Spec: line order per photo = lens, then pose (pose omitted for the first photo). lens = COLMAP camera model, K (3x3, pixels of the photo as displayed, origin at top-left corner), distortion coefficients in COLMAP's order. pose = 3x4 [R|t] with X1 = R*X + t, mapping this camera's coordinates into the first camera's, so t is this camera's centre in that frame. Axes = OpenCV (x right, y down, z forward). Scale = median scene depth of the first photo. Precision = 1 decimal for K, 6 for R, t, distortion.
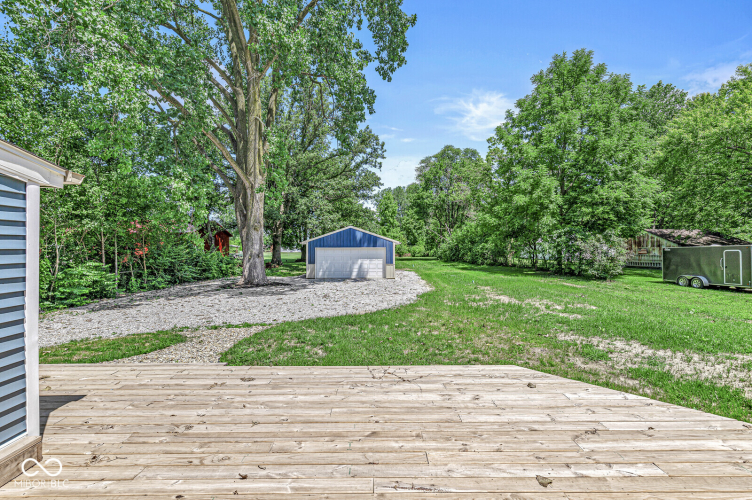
lens RADIAL K [[329.5, 0, 377.5], [0, 329.5, 249.3], [0, 0, 1]] dist [0.008817, -0.001093]
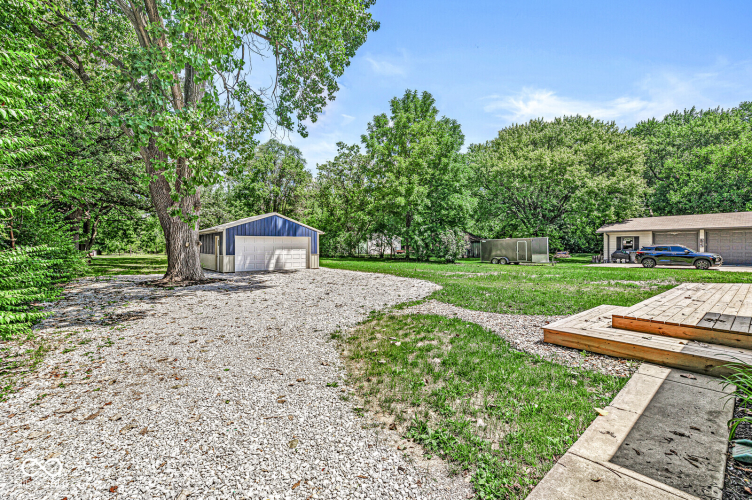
lens RADIAL K [[329.5, 0, 372.6], [0, 329.5, 247.8], [0, 0, 1]] dist [0.008817, -0.001093]
pose [[0.770503, -0.001326, 0.637434, -0.449580], [0.001813, 0.999998, -0.000111, 0.026530], [-0.637433, 0.001241, 0.770505, 0.131781]]
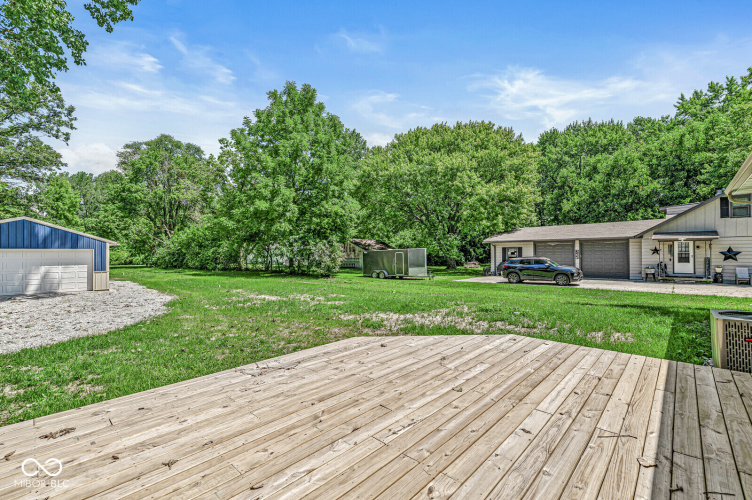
lens RADIAL K [[329.5, 0, 374.5], [0, 329.5, 248.1], [0, 0, 1]] dist [0.008817, -0.001093]
pose [[0.689559, 0.013077, 0.724111, -0.078954], [0.005616, 0.999710, -0.023403, 0.012797], [-0.724208, 0.020204, 0.689286, 0.027501]]
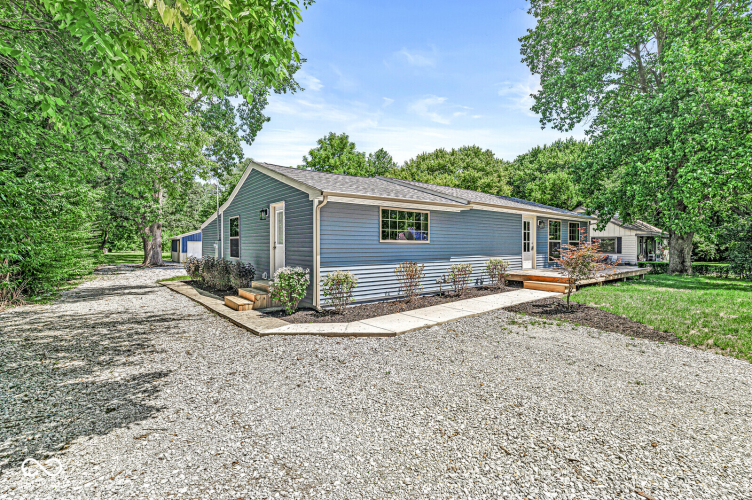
lens RADIAL K [[343.1, 0, 377.4], [0, 343.1, 248.9], [0, 0, 1]] dist [0.009710, 0.000127]
pose [[0.789356, -0.003995, 0.613923, -0.452511], [-0.001282, 0.999966, 0.008156, 0.015167], [-0.613935, -0.007225, 0.789324, -0.689026]]
